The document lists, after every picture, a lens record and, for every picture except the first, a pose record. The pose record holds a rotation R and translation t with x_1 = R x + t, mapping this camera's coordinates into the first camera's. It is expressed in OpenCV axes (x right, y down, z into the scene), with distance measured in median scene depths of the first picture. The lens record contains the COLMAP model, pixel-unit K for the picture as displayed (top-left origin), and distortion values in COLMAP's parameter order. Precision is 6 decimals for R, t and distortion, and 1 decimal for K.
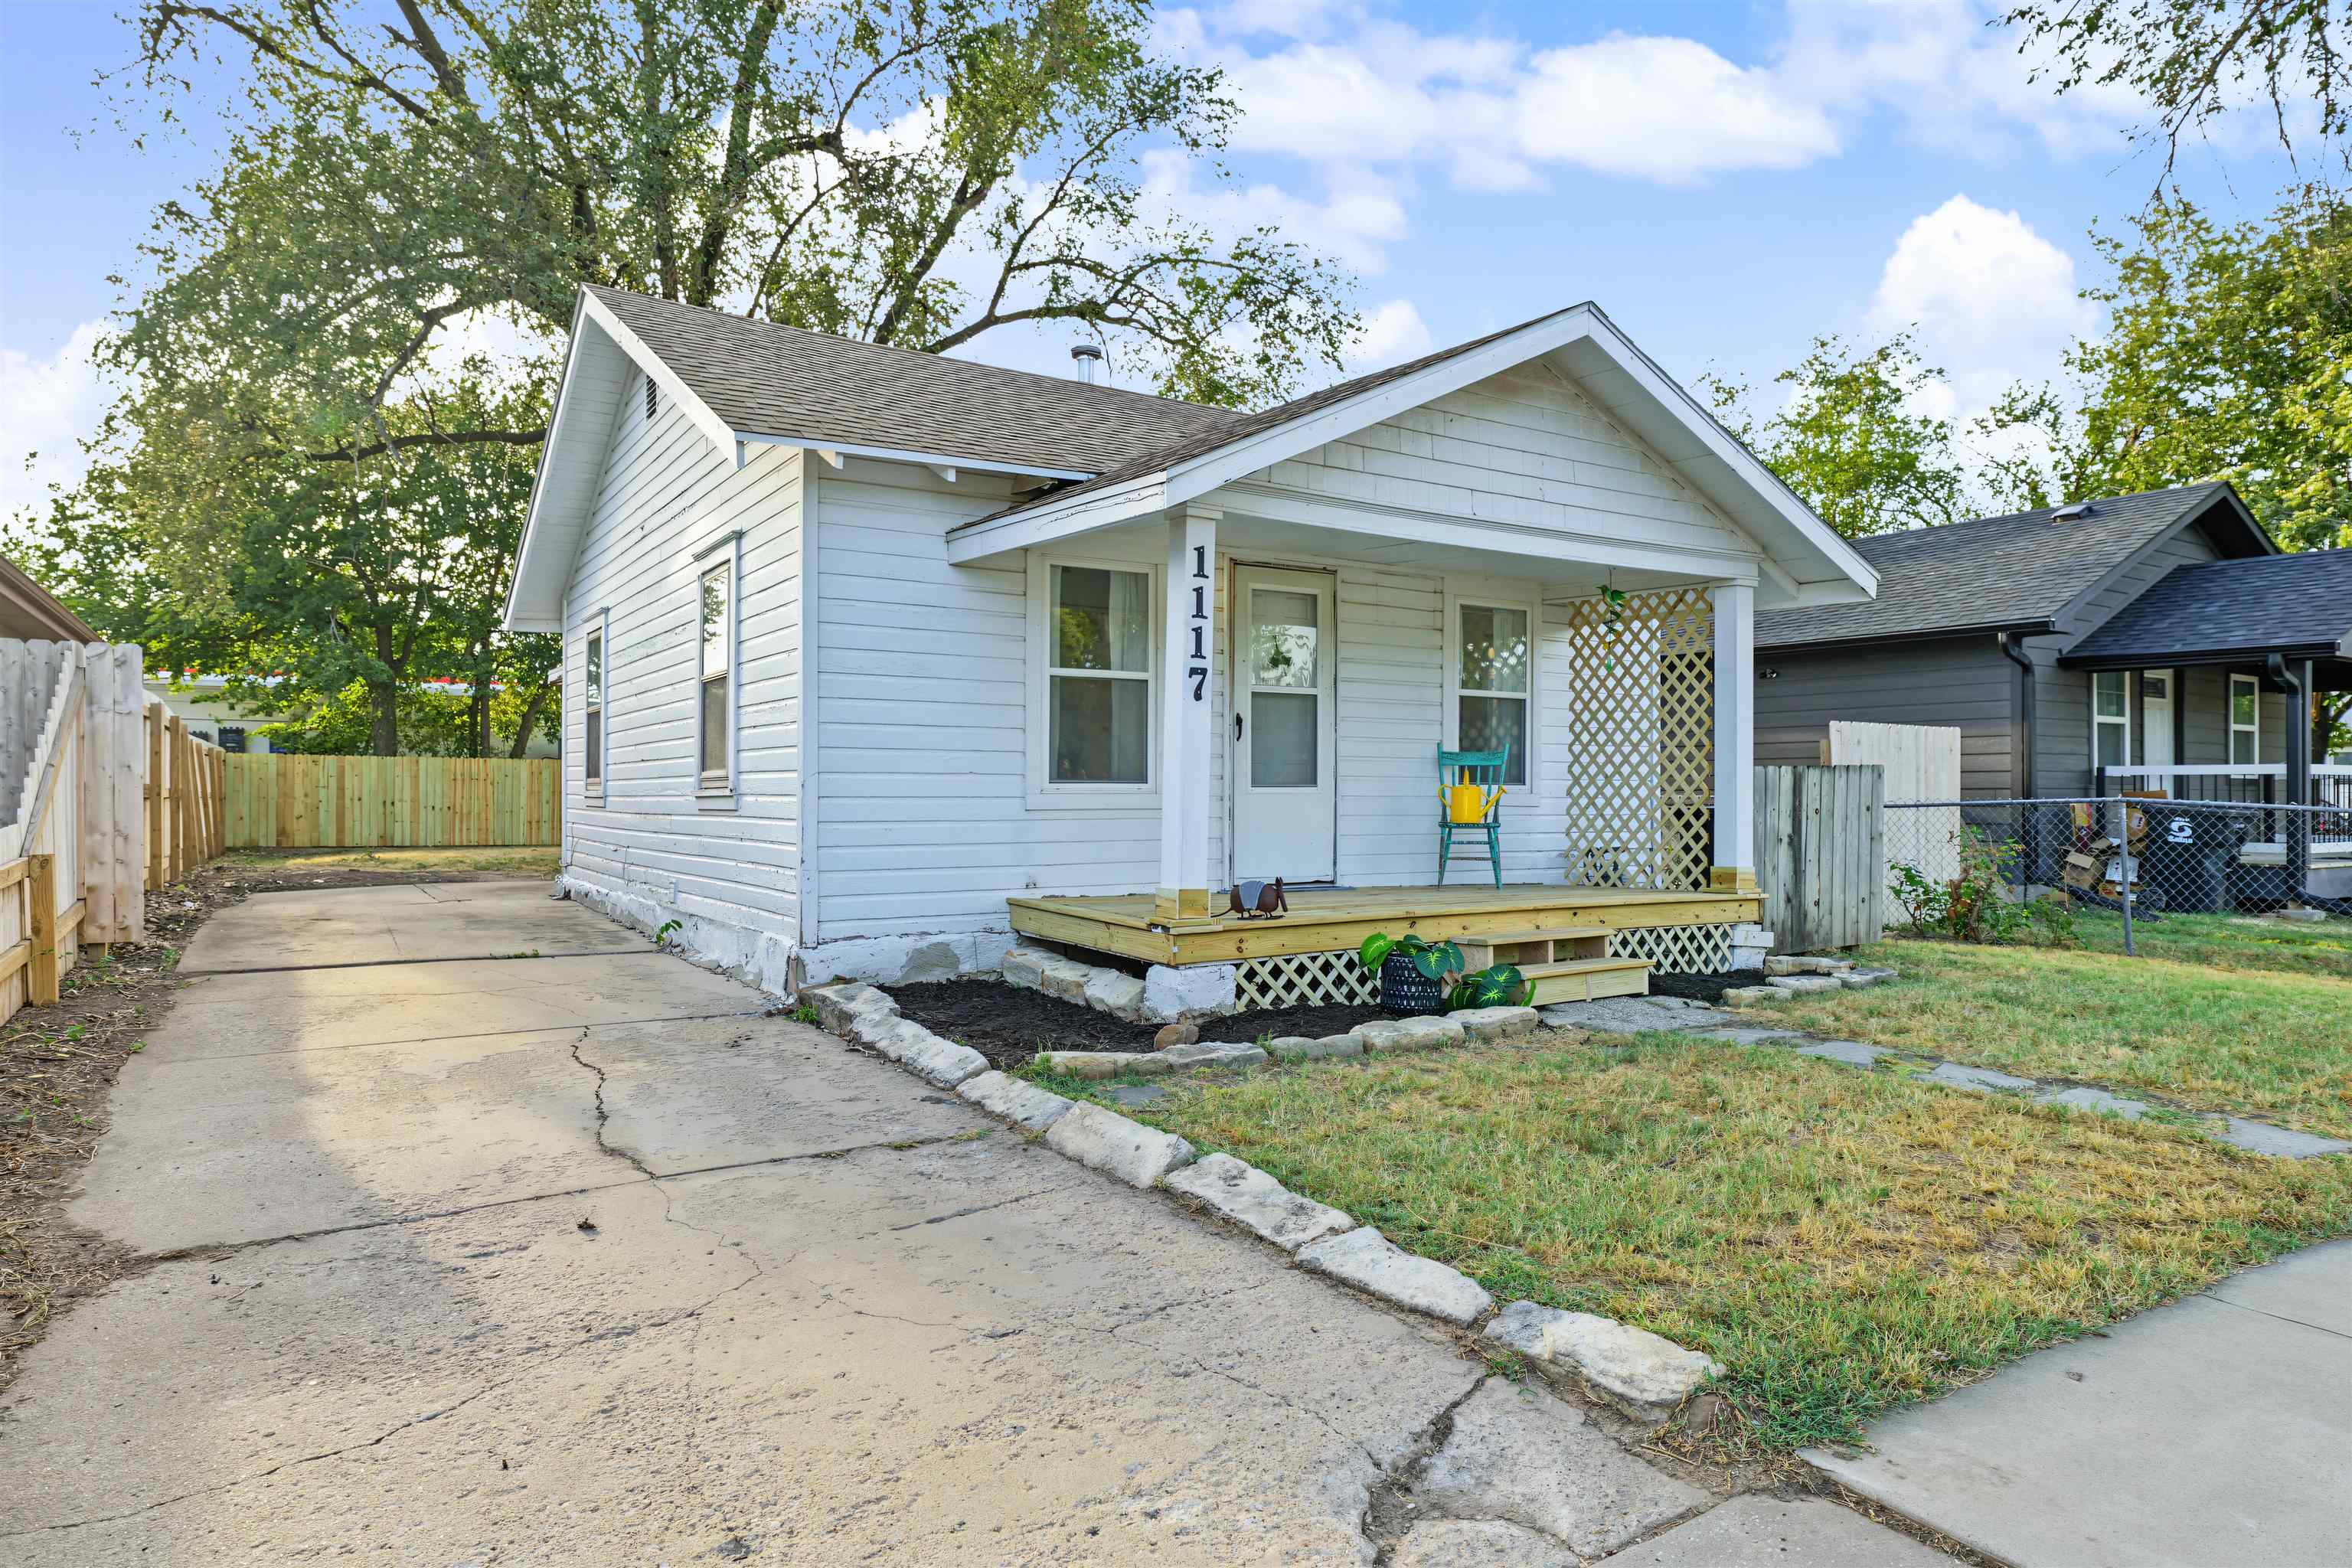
lens RADIAL K [[1393.0, 0, 1246.4], [0, 1393.0, 790.5], [0, 0, 1]] dist [0.005176, -0.000137]
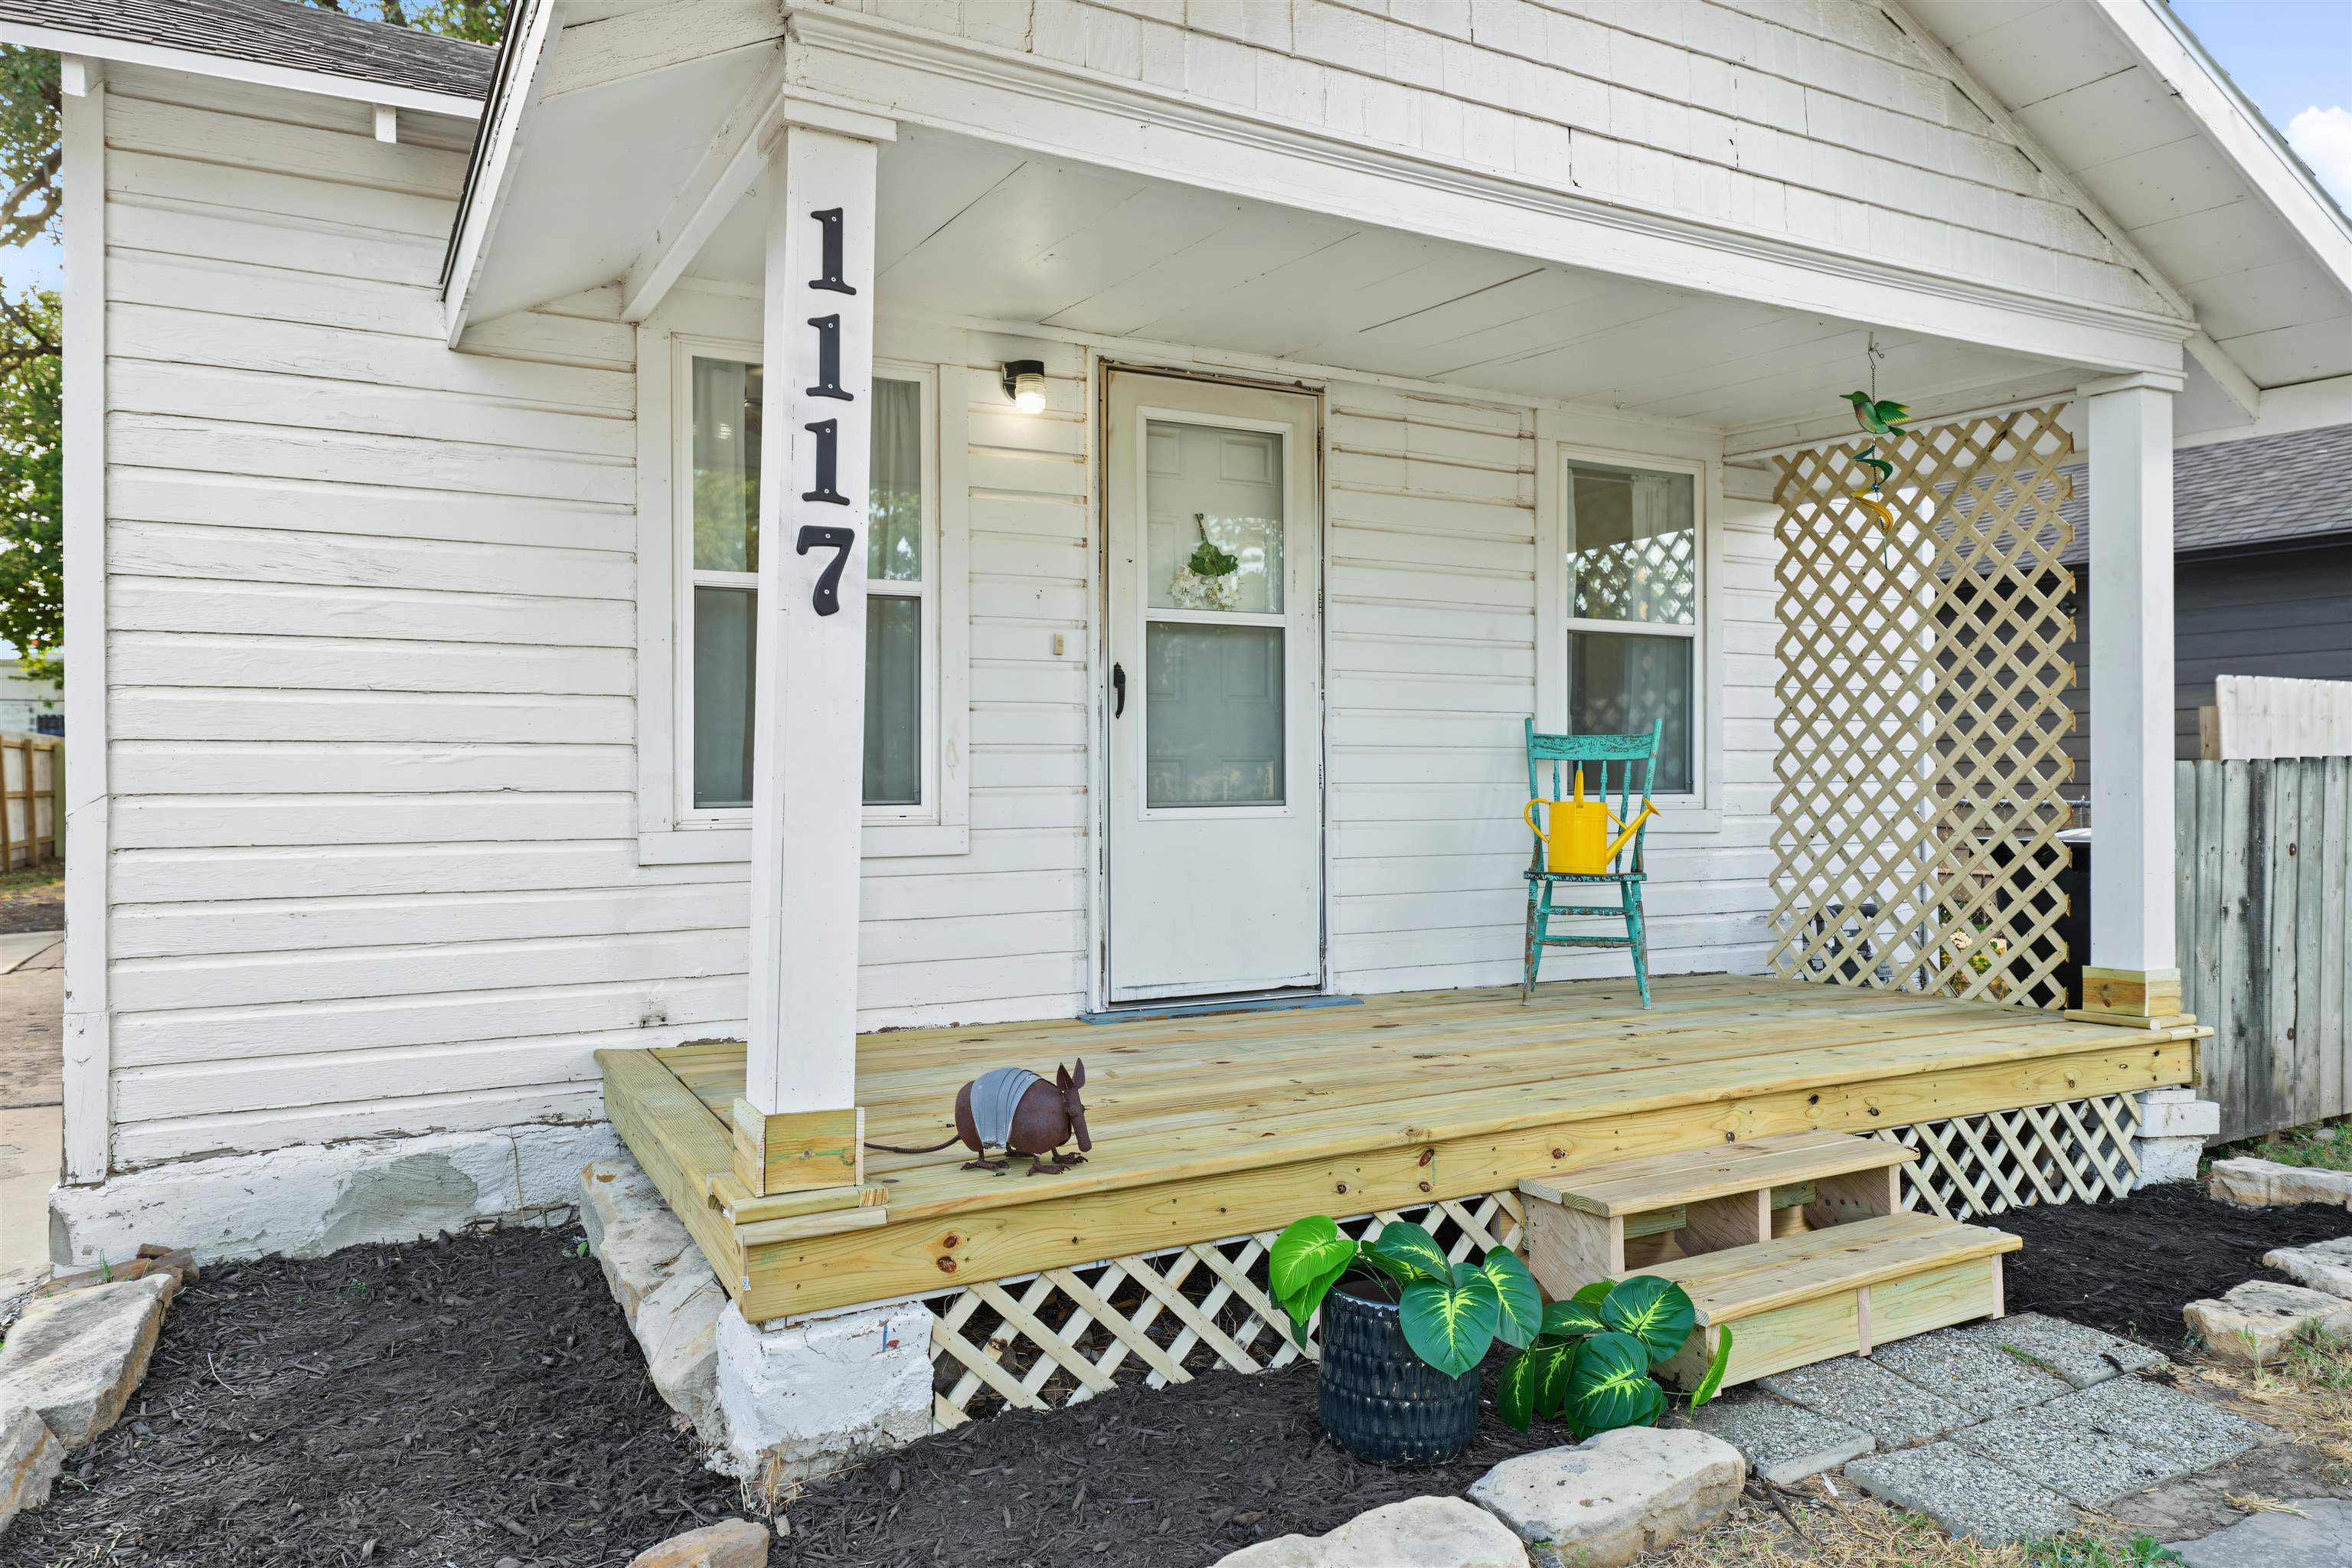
lens RADIAL K [[1558.2, 0, 1233.0], [0, 1558.2, 777.1], [0, 0, 1]] dist [-0.002651, 0.000809]
pose [[0.996447, -0.005275, -0.084058, 0.081464], [0.005532, 0.999981, 0.002826, -0.015111], [0.084042, -0.003281, 0.996457, 0.428031]]
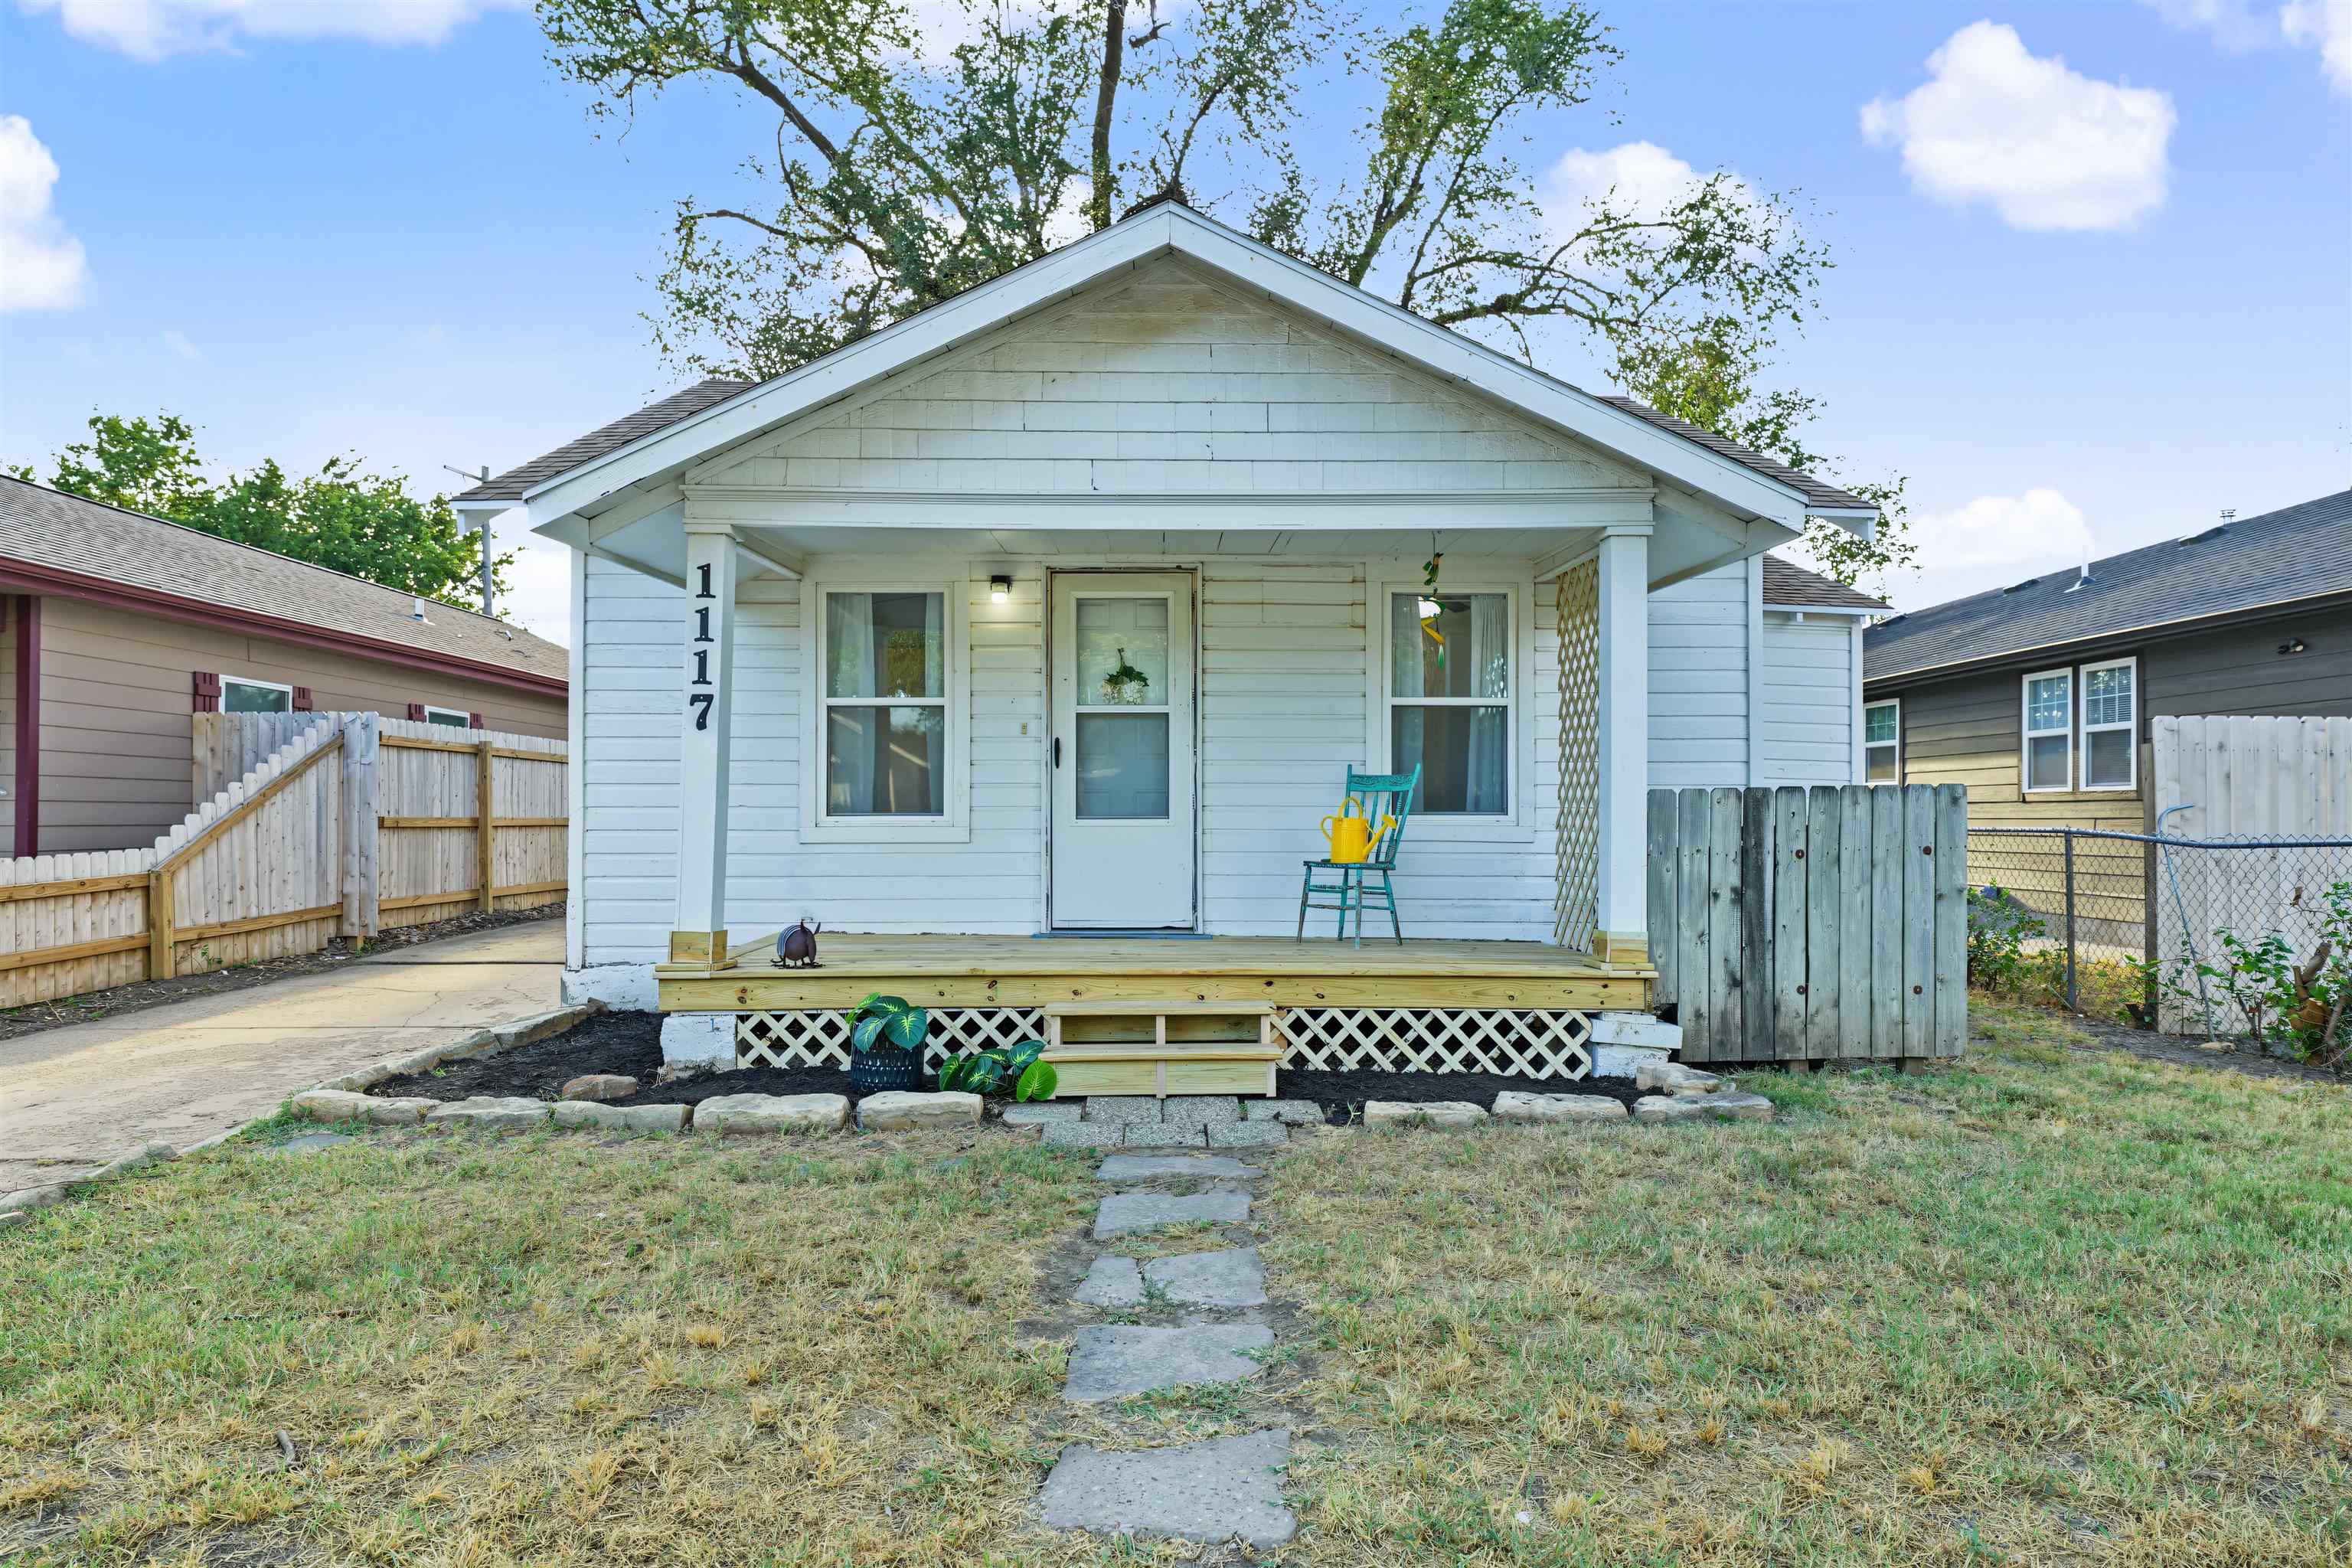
lens RADIAL K [[1393.0, 0, 1246.4], [0, 1393.0, 790.5], [0, 0, 1]] dist [0.005176, -0.000137]
pose [[0.847065, -0.011387, -0.531367, 0.560302], [0.001698, 0.999823, -0.018719, -0.004055], [0.531486, 0.014954, 0.846935, 0.295582]]
